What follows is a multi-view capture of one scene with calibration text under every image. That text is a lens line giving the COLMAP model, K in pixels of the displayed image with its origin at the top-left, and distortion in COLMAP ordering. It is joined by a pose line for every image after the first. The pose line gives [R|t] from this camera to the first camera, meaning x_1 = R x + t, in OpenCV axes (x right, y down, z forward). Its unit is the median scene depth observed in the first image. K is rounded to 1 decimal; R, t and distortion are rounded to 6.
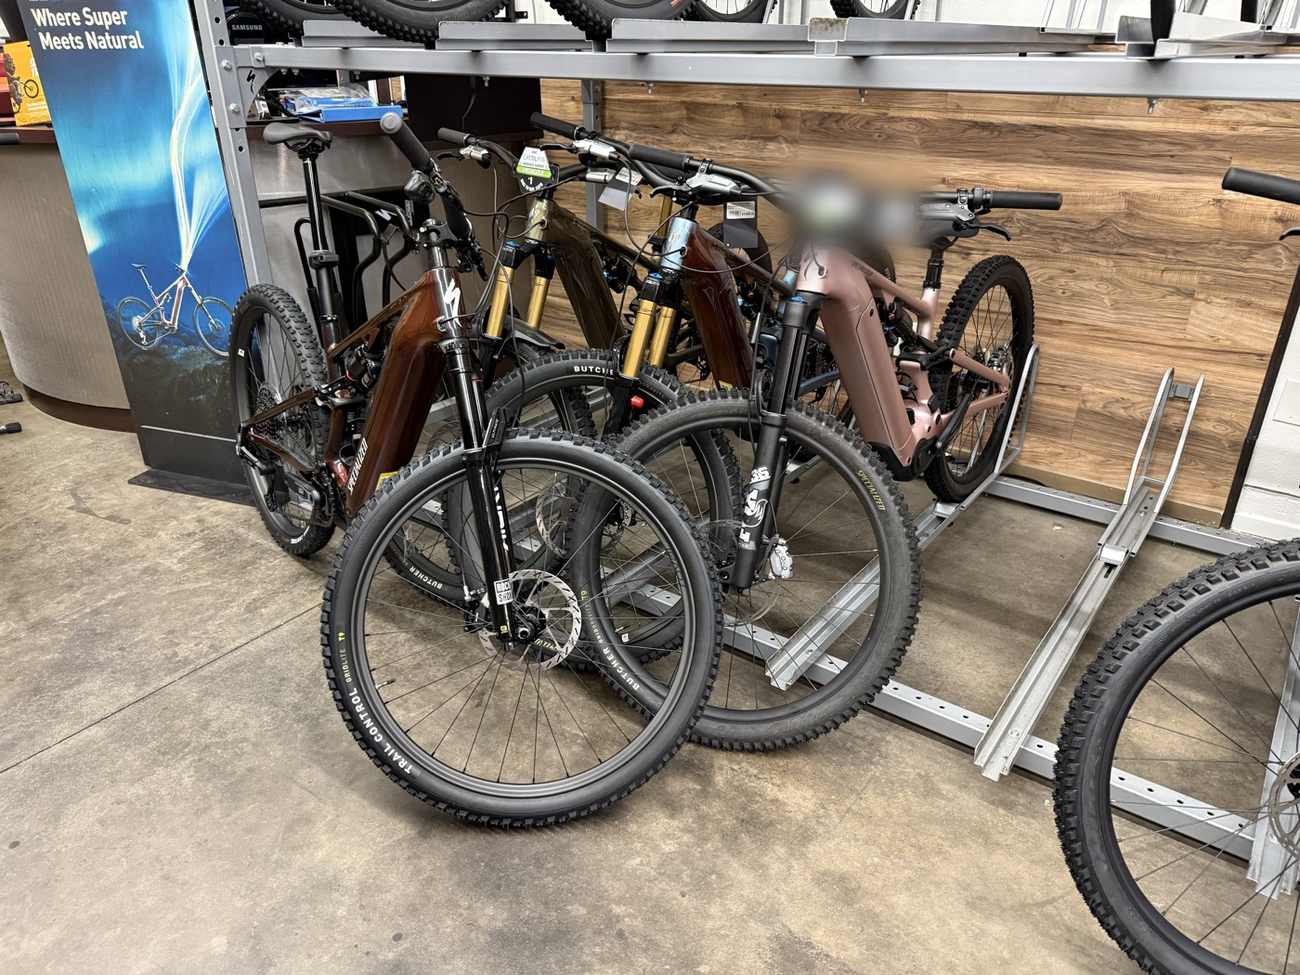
lens RADIAL K [[911.1, 0, 645.9], [0, 911.1, 489.0], [0, 0, 1]] dist [-0.011064, -0.001141]
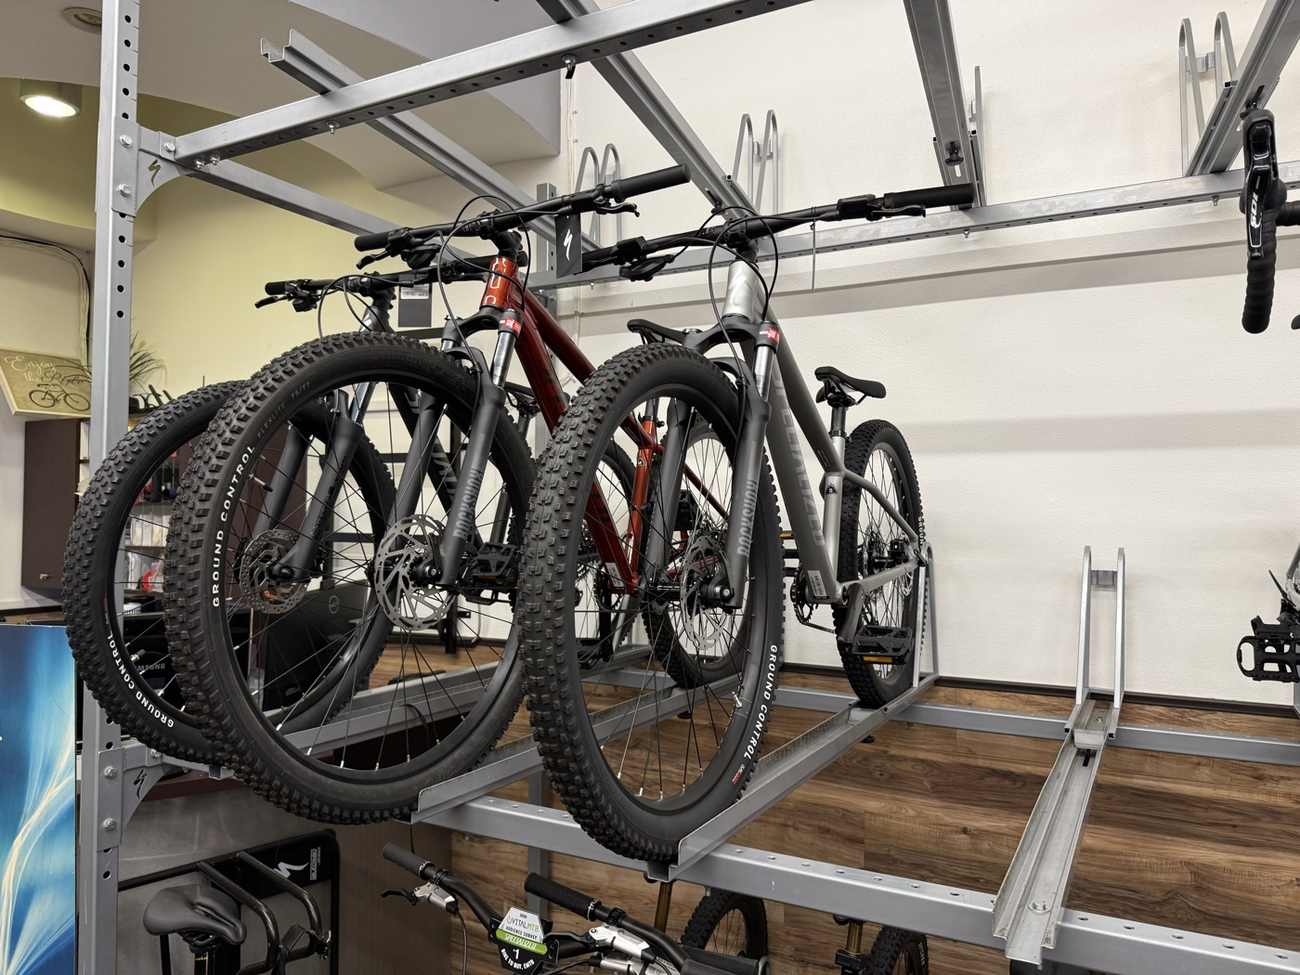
lens RADIAL K [[911.1, 0, 652.1], [0, 911.1, 490.2], [0, 0, 1]] dist [-0.011064, -0.001141]
pose [[0.991356, 0.013668, 0.130488, -0.098225], [0.050083, 0.879825, -0.472651, -0.261254], [-0.121267, 0.475101, 0.871535, 0.142140]]
